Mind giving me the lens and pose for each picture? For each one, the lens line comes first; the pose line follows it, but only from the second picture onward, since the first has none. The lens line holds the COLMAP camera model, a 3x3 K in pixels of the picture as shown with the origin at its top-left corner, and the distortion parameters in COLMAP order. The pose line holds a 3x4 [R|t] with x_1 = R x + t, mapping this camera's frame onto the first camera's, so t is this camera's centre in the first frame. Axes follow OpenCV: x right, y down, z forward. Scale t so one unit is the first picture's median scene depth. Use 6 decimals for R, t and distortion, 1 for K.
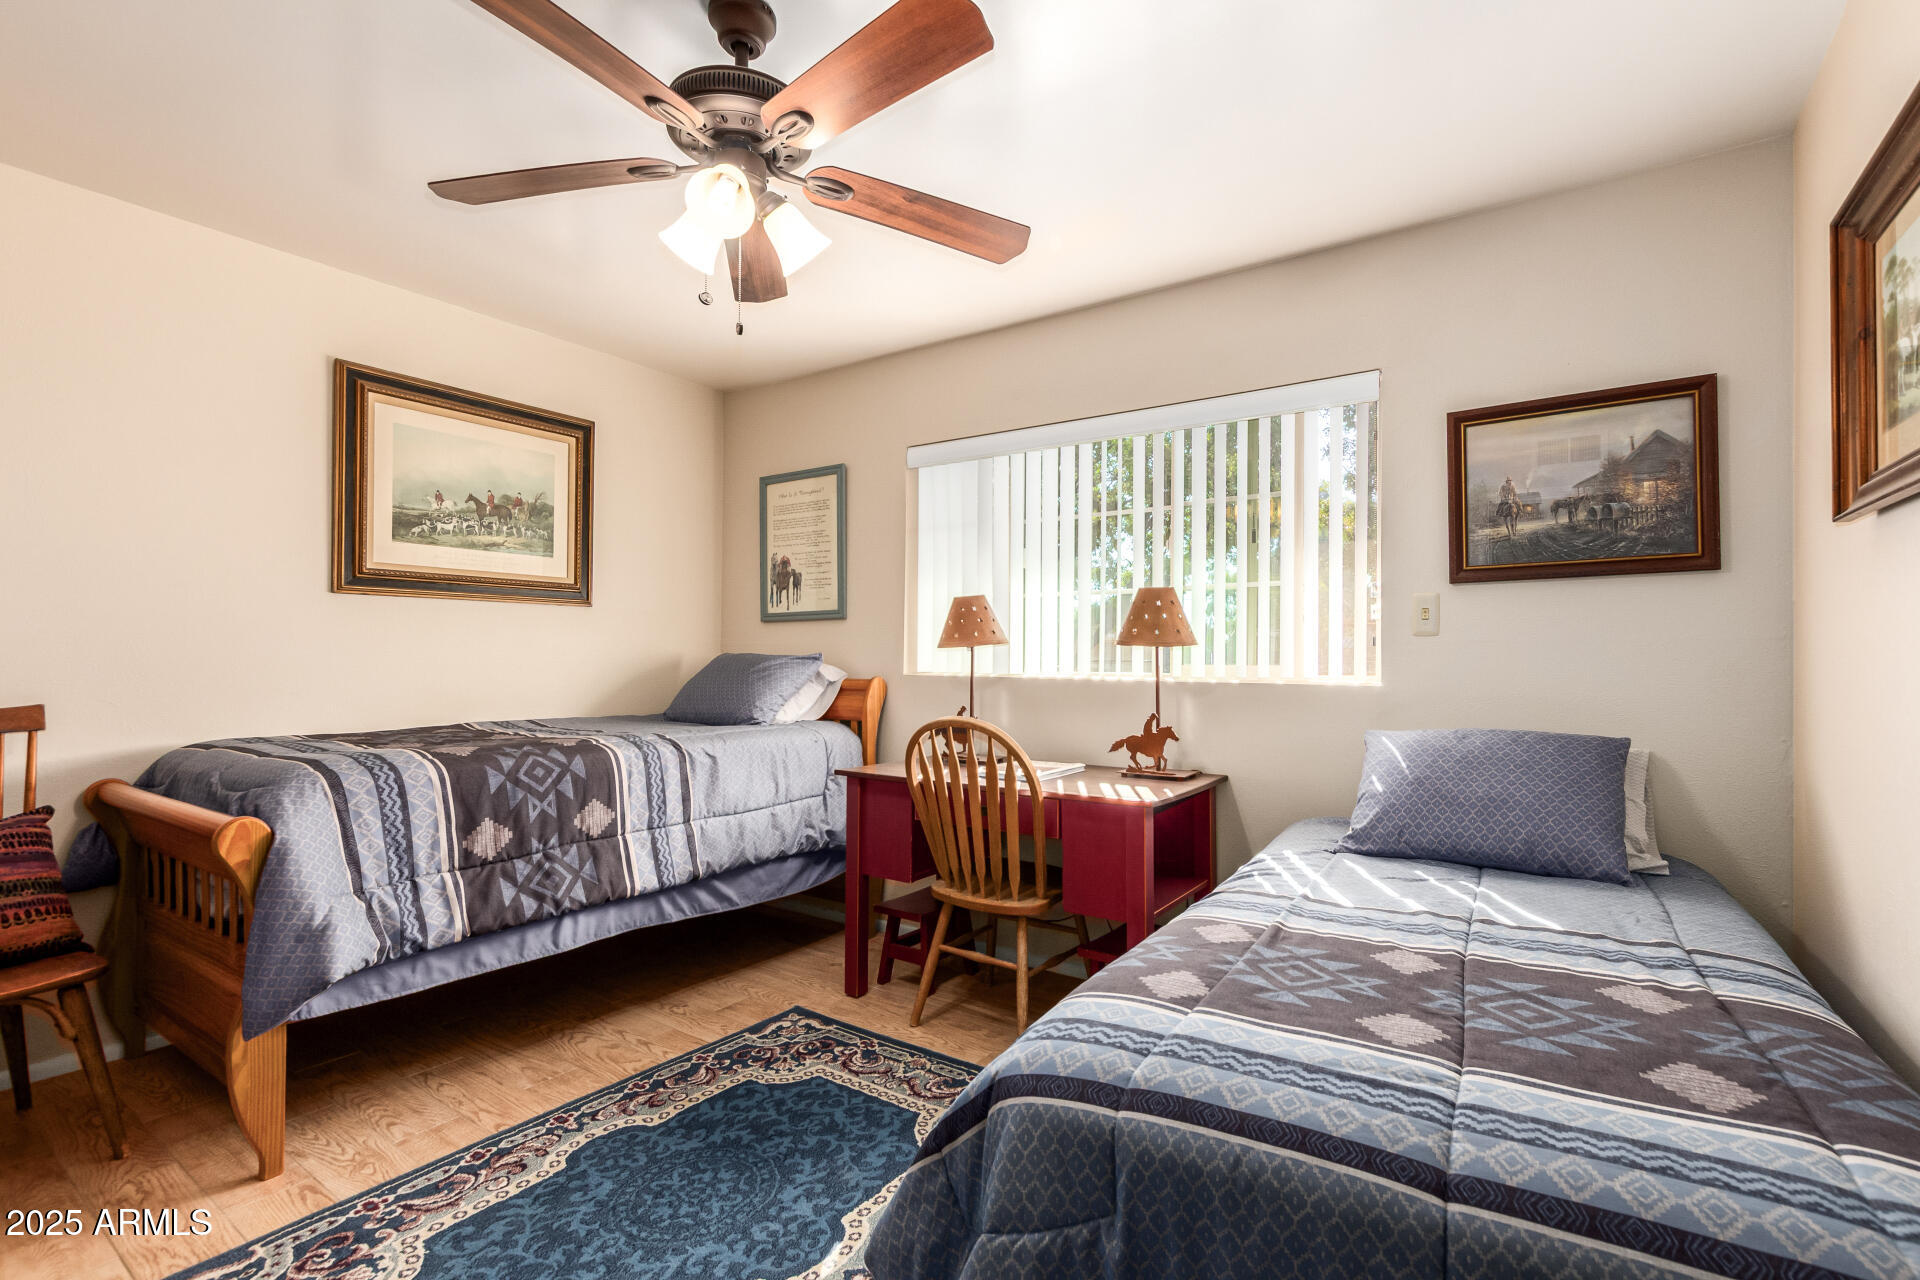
lens RADIAL K [[891.6, 0, 959.8], [0, 891.6, 645.1], [0, 0, 1]] dist [-0.002774, -0.000354]
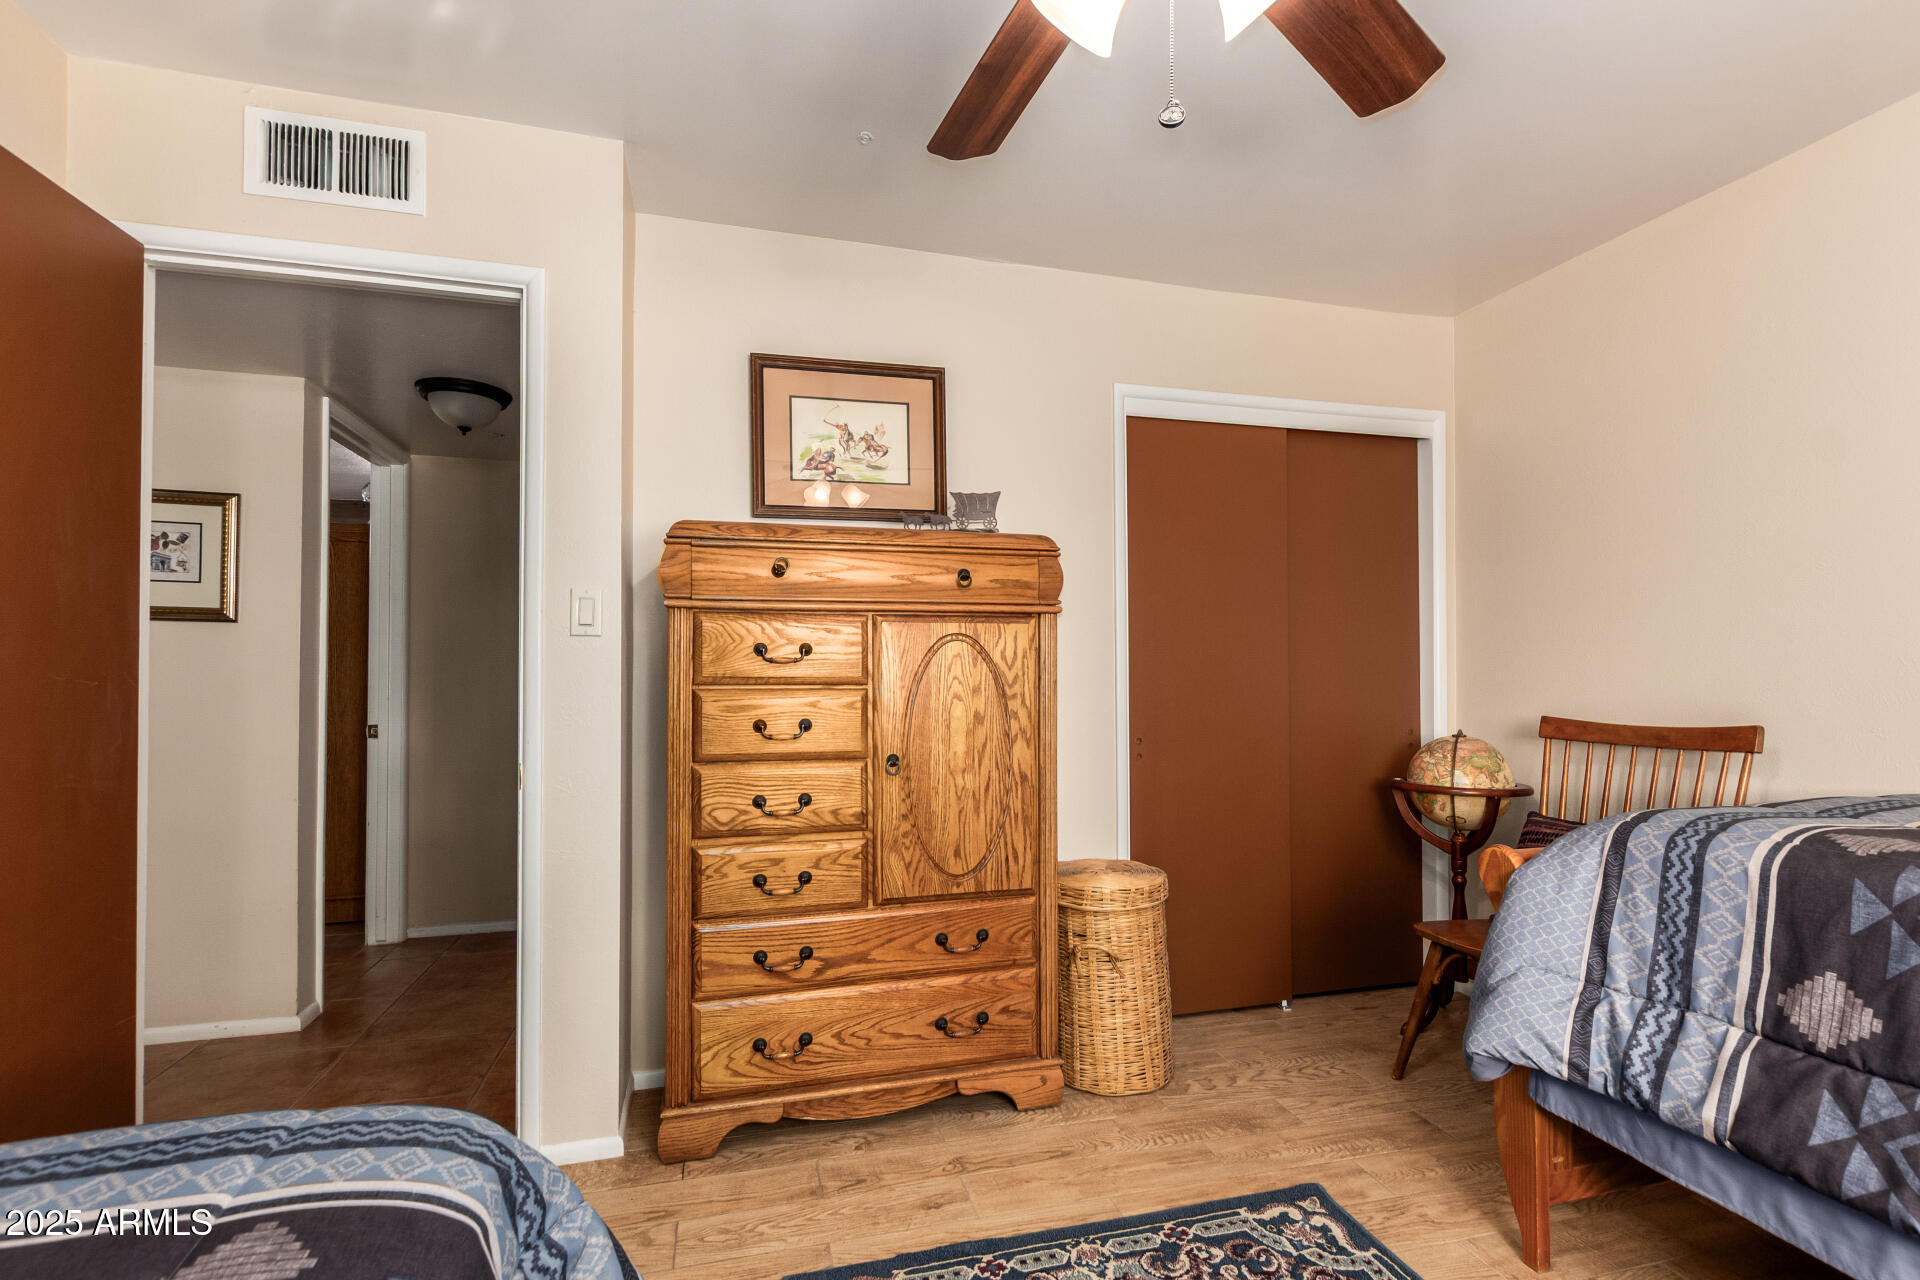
lens RADIAL K [[891.6, 0, 955.6], [0, 891.6, 650.4], [0, 0, 1]] dist [-0.002774, -0.000354]
pose [[-0.645877, -0.024178, -0.763058, 0.242431], [0.004786, 0.999351, -0.035716, 0.016706], [0.763426, -0.026721, -0.645342, 1.011879]]
